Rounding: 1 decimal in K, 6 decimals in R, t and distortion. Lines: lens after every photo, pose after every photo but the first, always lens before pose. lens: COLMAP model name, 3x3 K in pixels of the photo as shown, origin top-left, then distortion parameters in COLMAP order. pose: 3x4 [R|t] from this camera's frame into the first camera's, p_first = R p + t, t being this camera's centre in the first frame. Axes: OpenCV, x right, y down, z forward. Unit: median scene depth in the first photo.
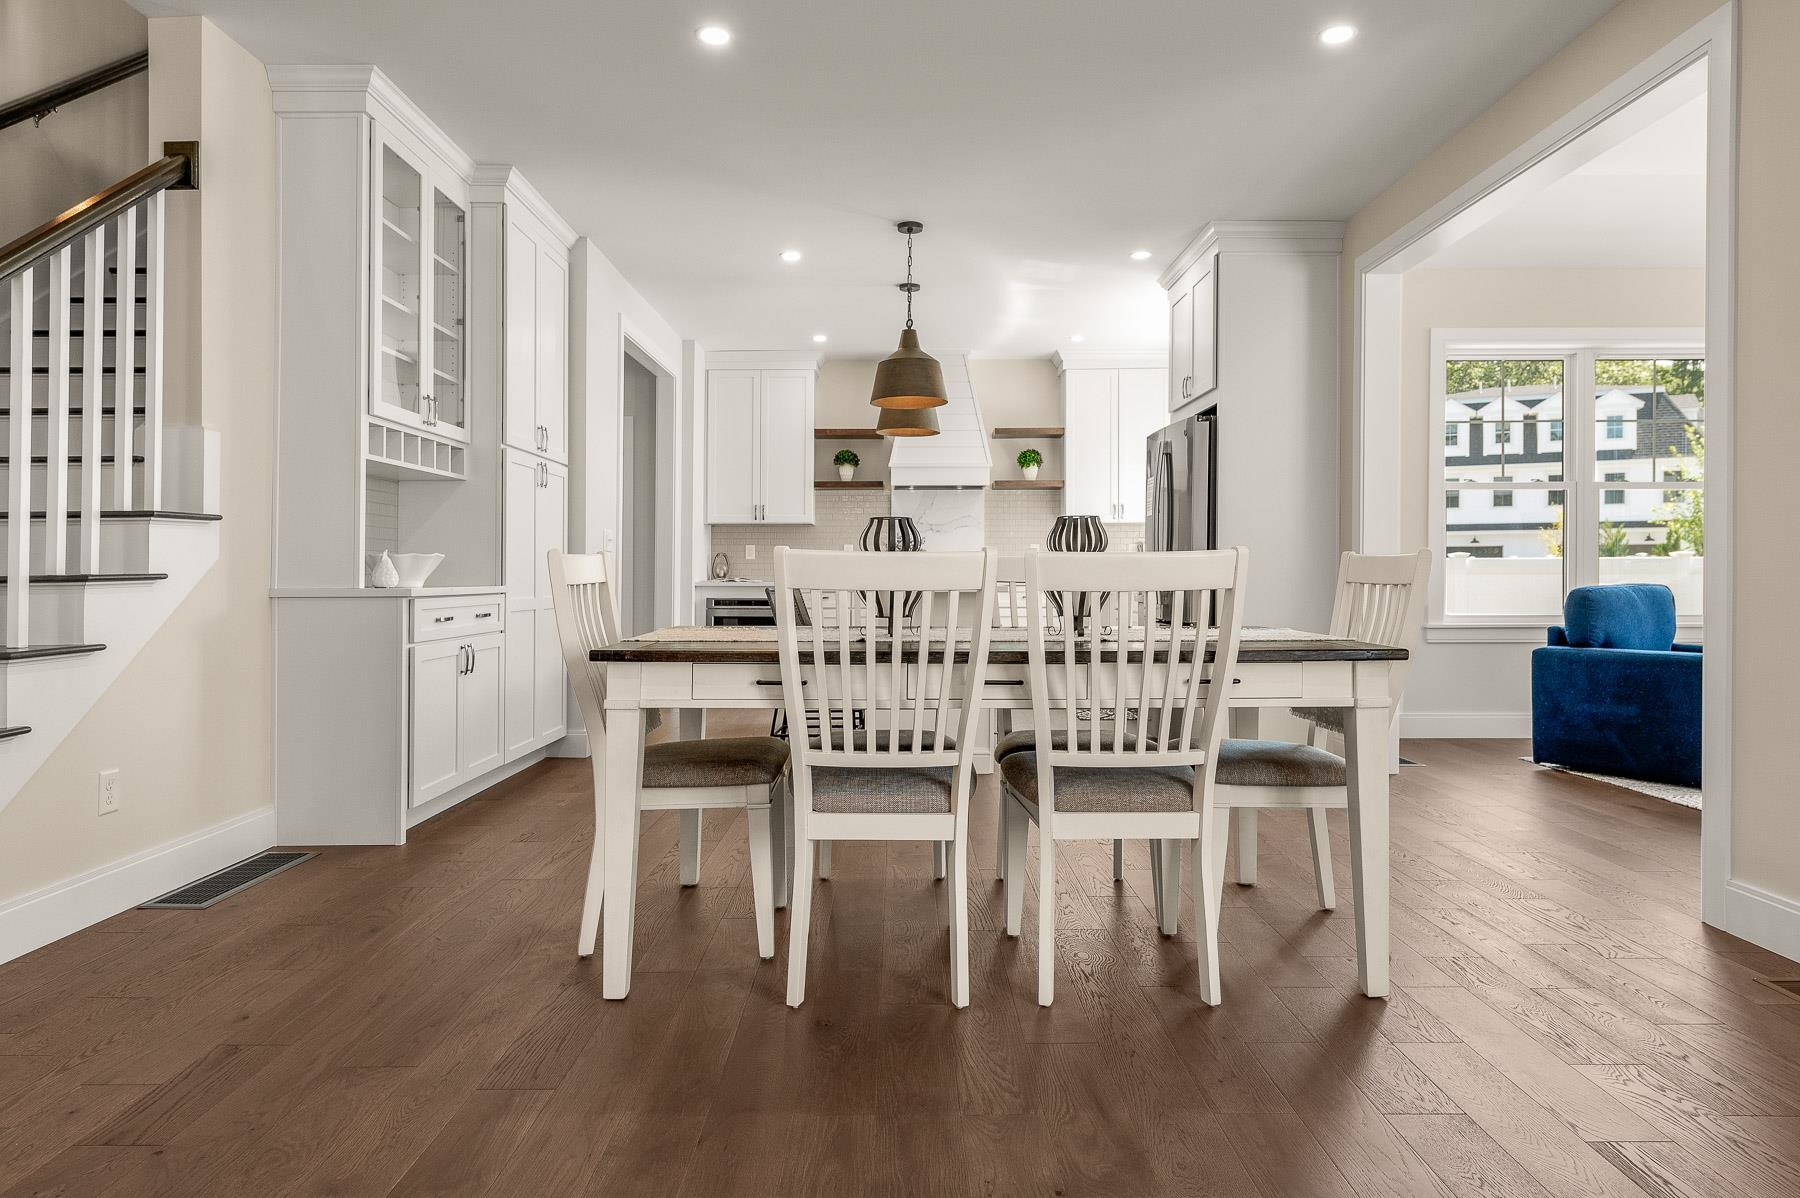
lens RADIAL K [[1113.9, 0, 892.1], [0, 1113.9, 581.6], [0, 0, 1]] dist [0.020140, -0.014169]
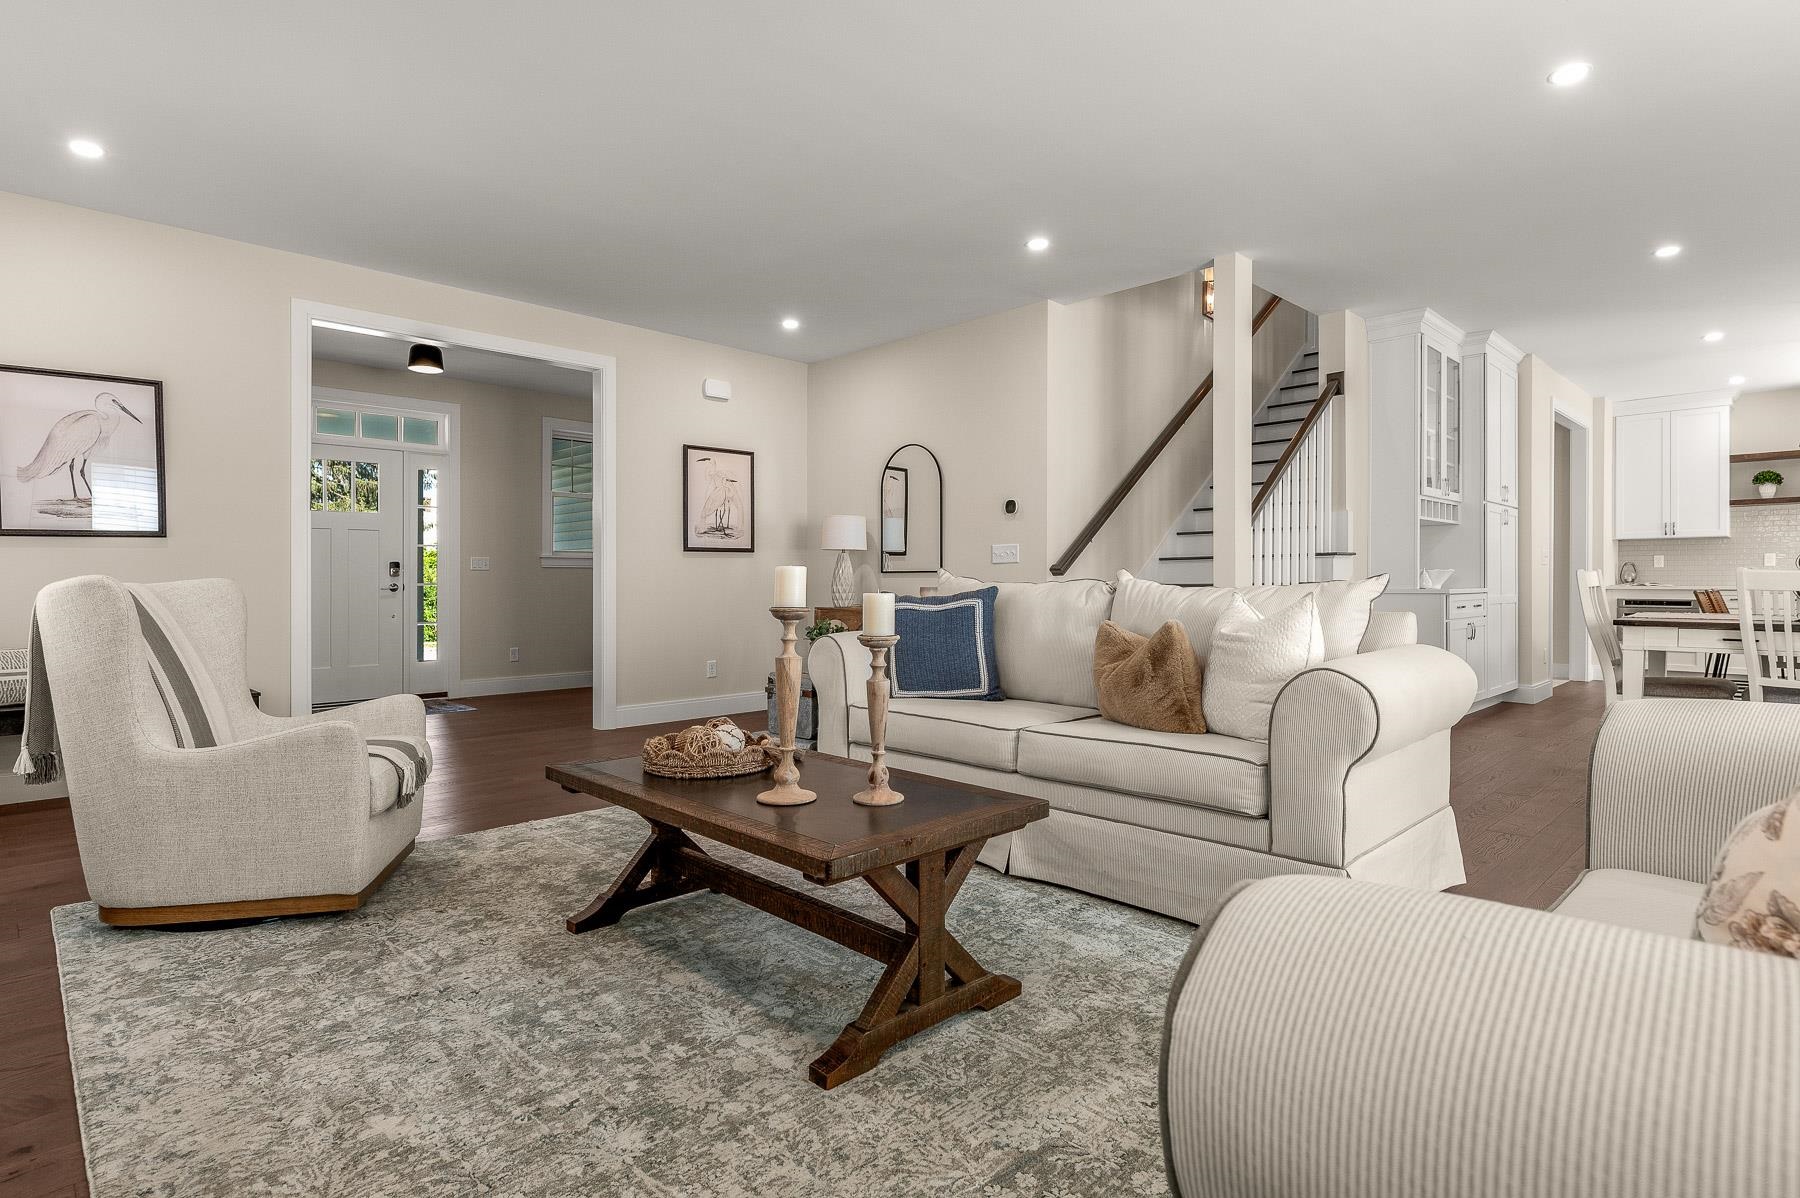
lens RADIAL K [[949.8, 0, 849.3], [0, 949.8, 577.0], [0, 0, 1]] dist [-0.004033, -0.003640]
pose [[0.694511, -0.004185, -0.719470, 0.000260], [-0.001833, 0.999970, -0.007586, -0.000122], [0.719480, 0.006588, 0.694482, -0.379885]]
